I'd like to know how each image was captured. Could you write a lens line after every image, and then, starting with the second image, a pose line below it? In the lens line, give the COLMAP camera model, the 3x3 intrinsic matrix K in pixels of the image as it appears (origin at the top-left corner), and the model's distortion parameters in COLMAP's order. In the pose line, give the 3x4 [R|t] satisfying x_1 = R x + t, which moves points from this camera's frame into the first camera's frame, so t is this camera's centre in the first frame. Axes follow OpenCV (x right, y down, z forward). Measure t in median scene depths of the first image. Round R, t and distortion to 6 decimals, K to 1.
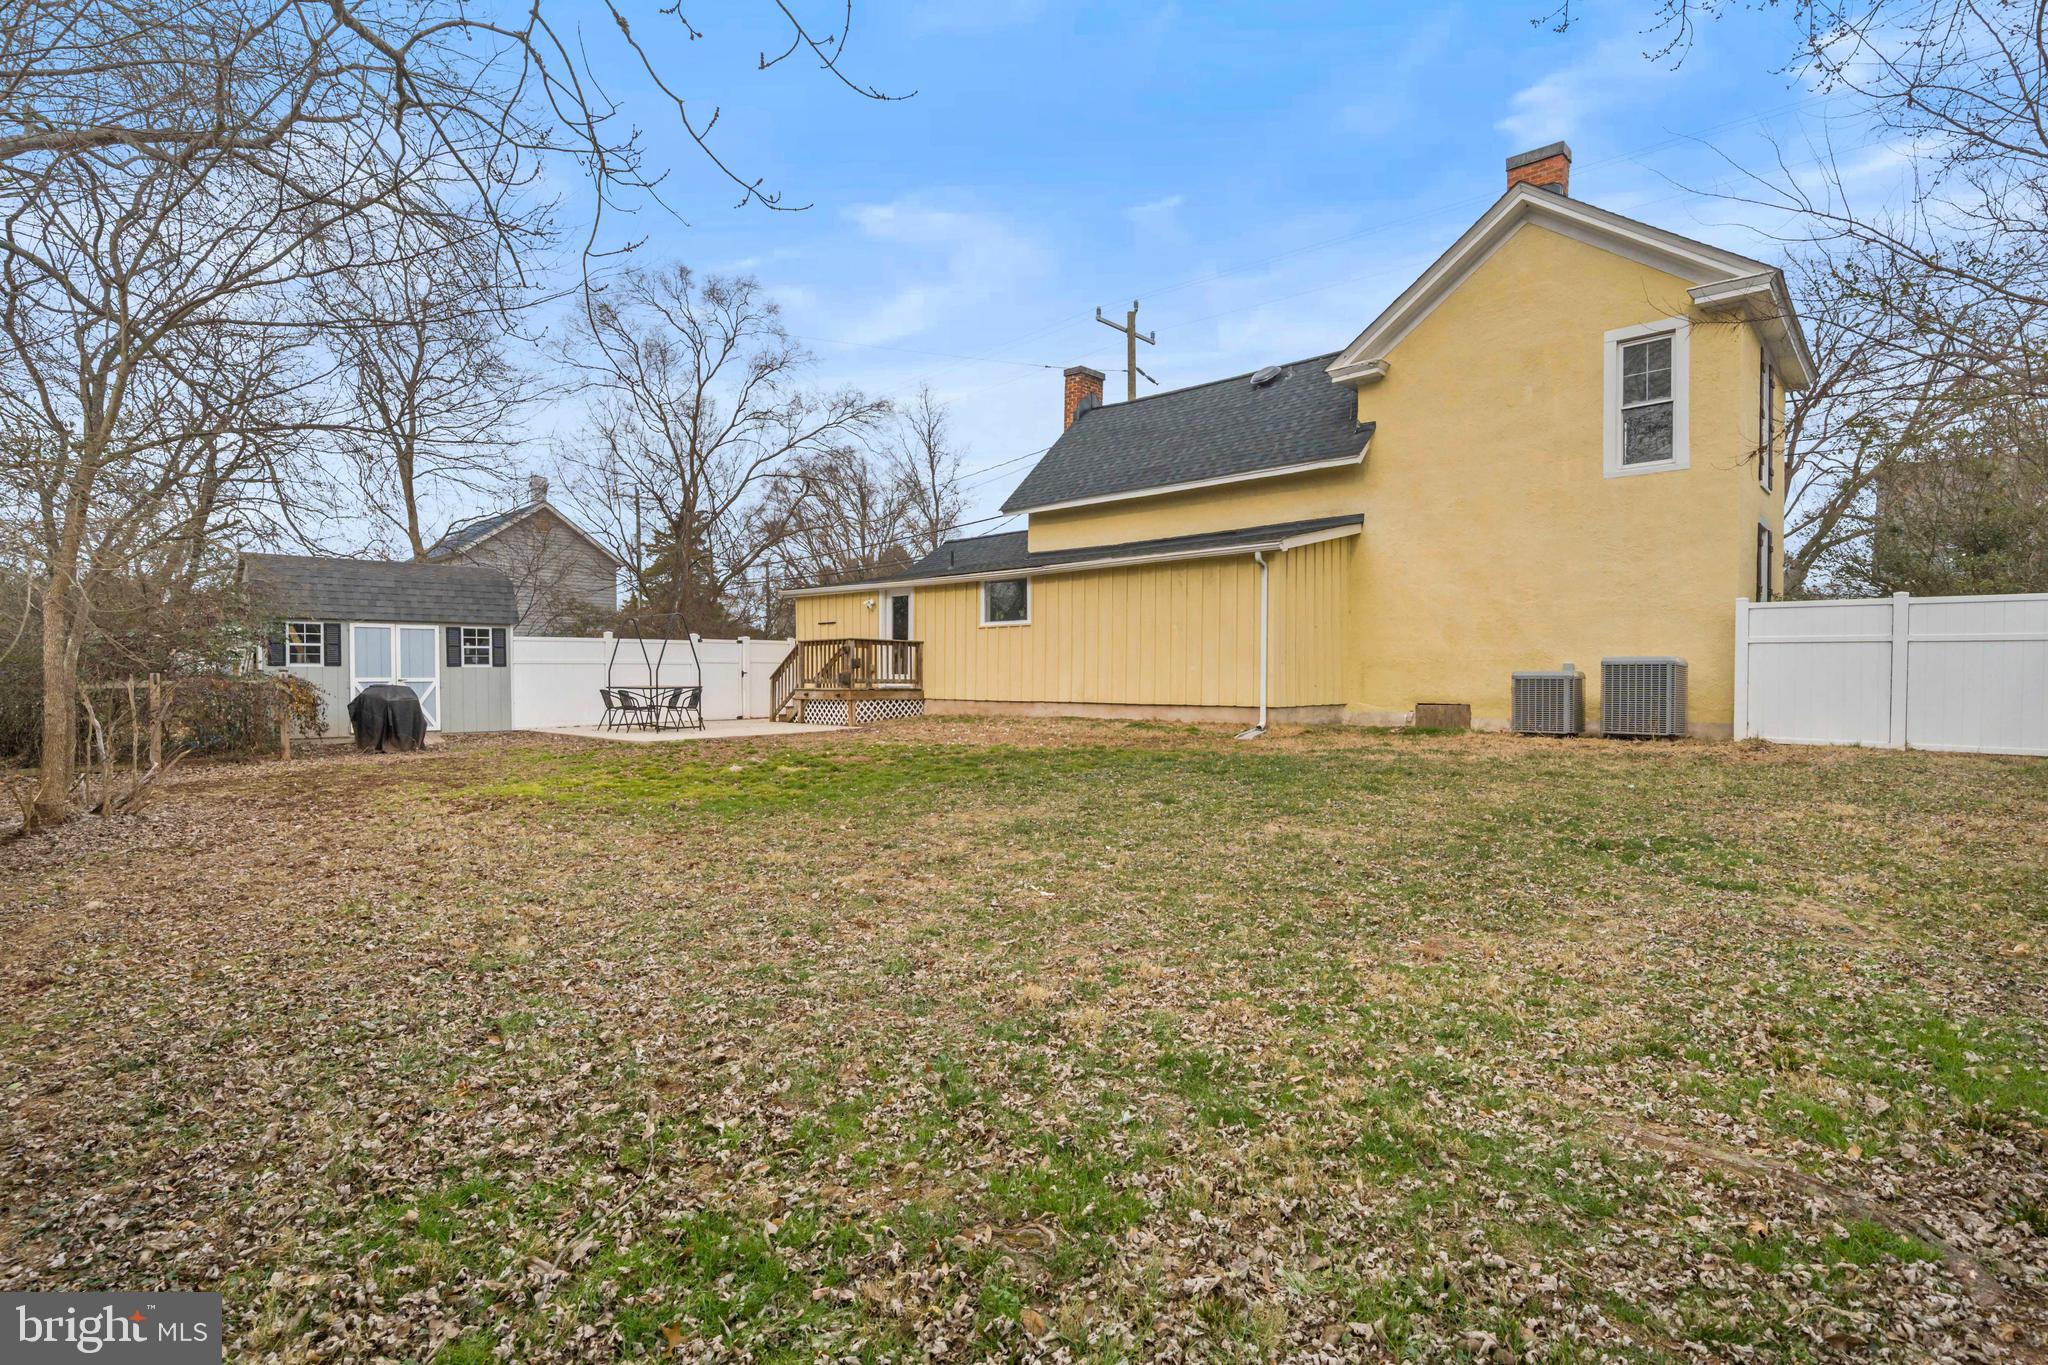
lens RADIAL K [[993.1, 0, 1024.0], [0, 993.1, 682.5], [0, 0, 1]] dist [0.000985, 0.000020]
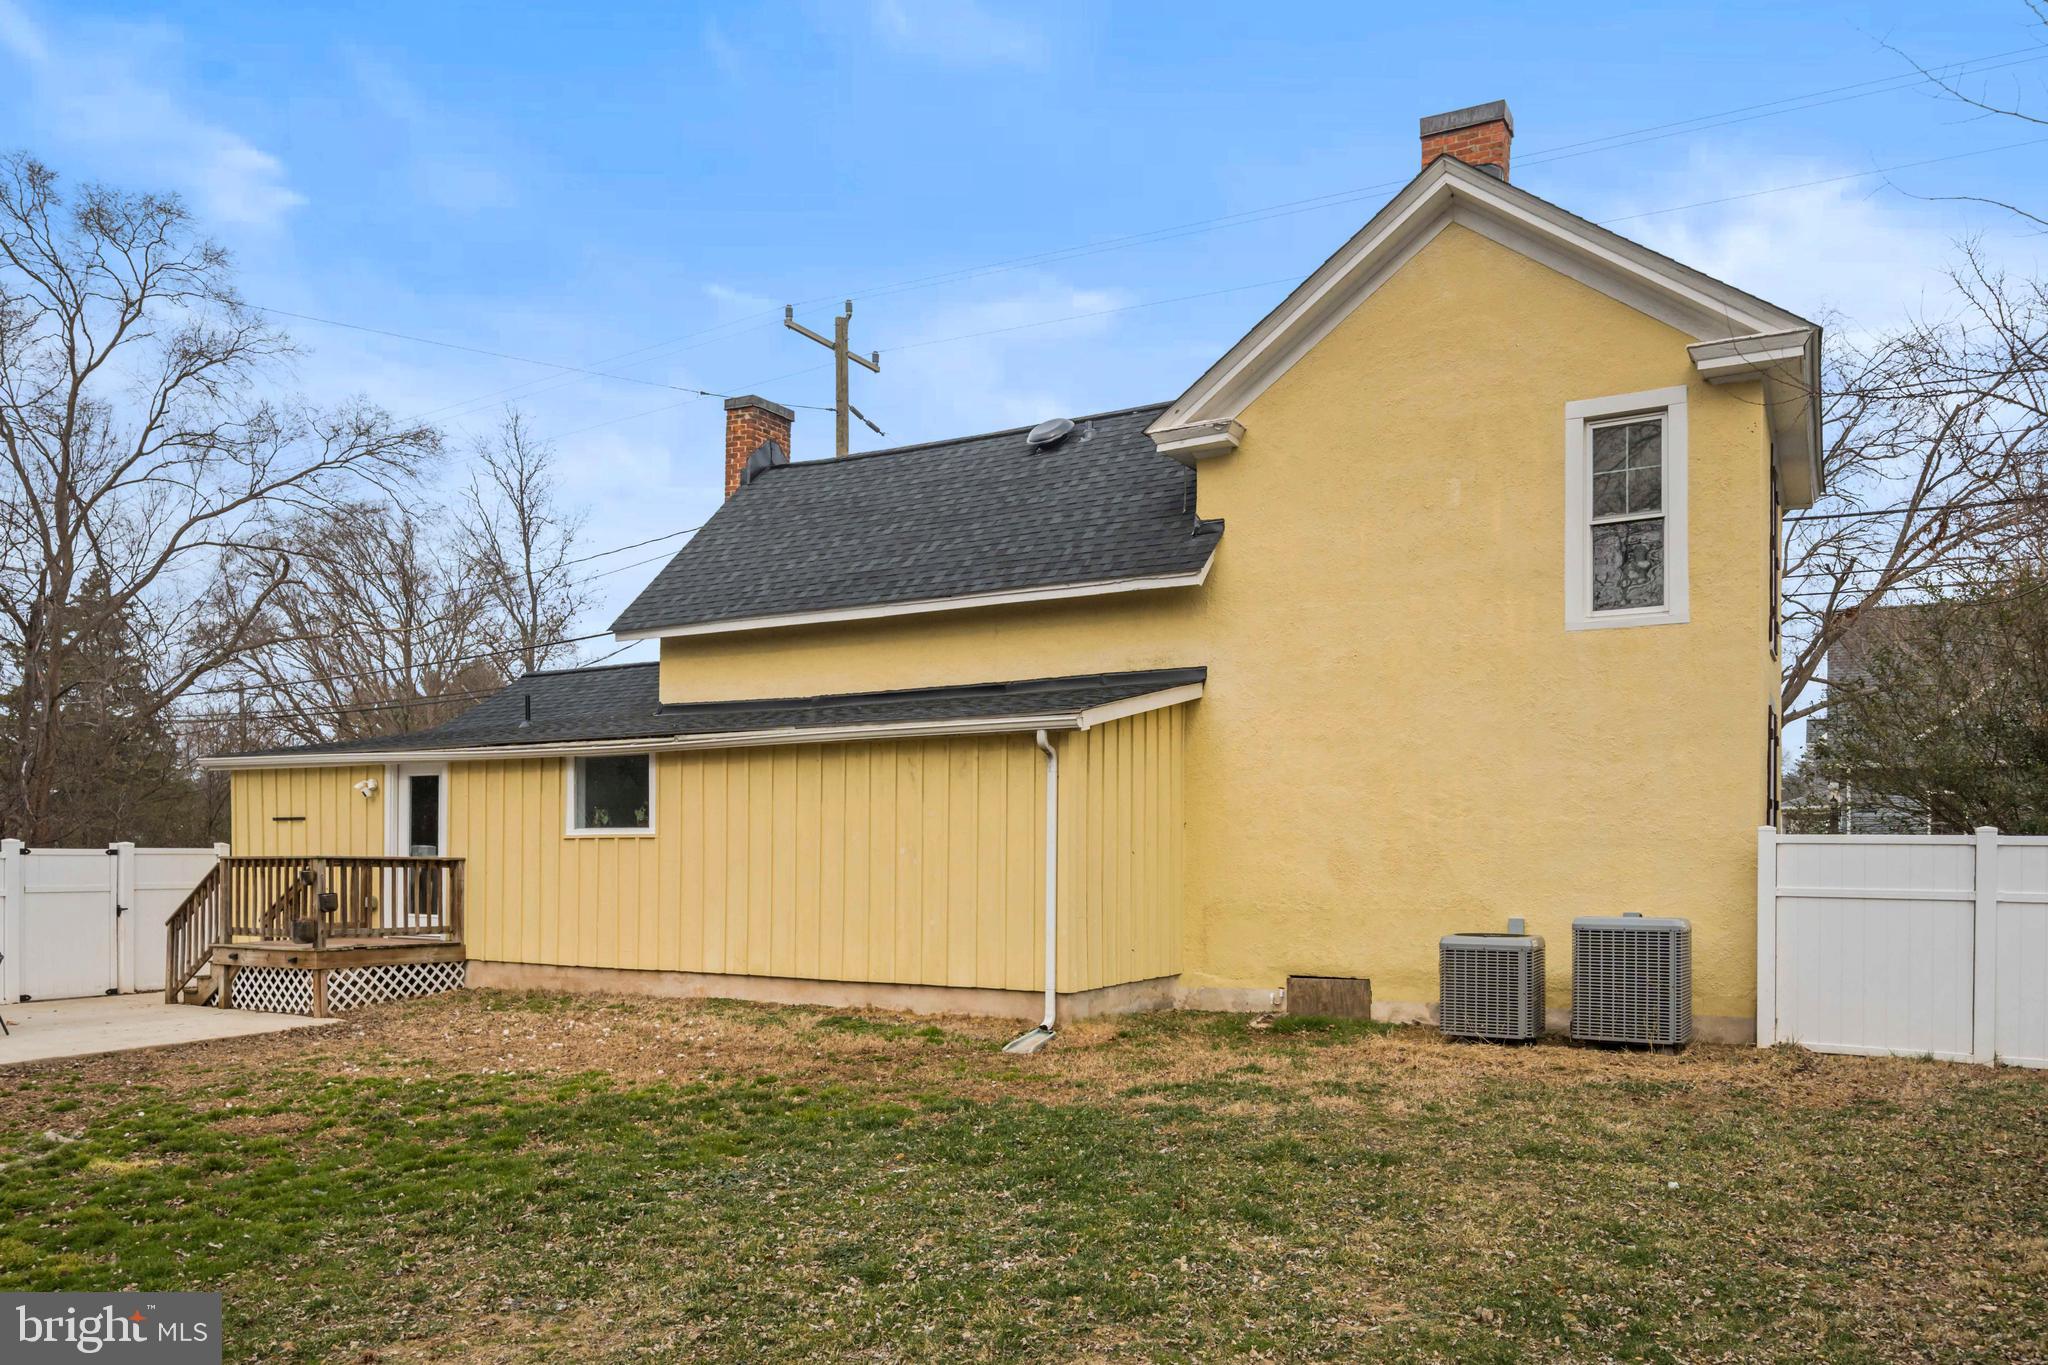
lens RADIAL K [[839.5, 0, 1024.0], [0, 839.5, 682.5], [0, 0, 1]] dist [0.000280, 0.000297]
pose [[0.970370, -0.000797, 0.241622, 0.093895], [0.001420, 0.999996, -0.002407, -0.141966], [-0.241619, 0.002679, 0.970368, 0.463449]]
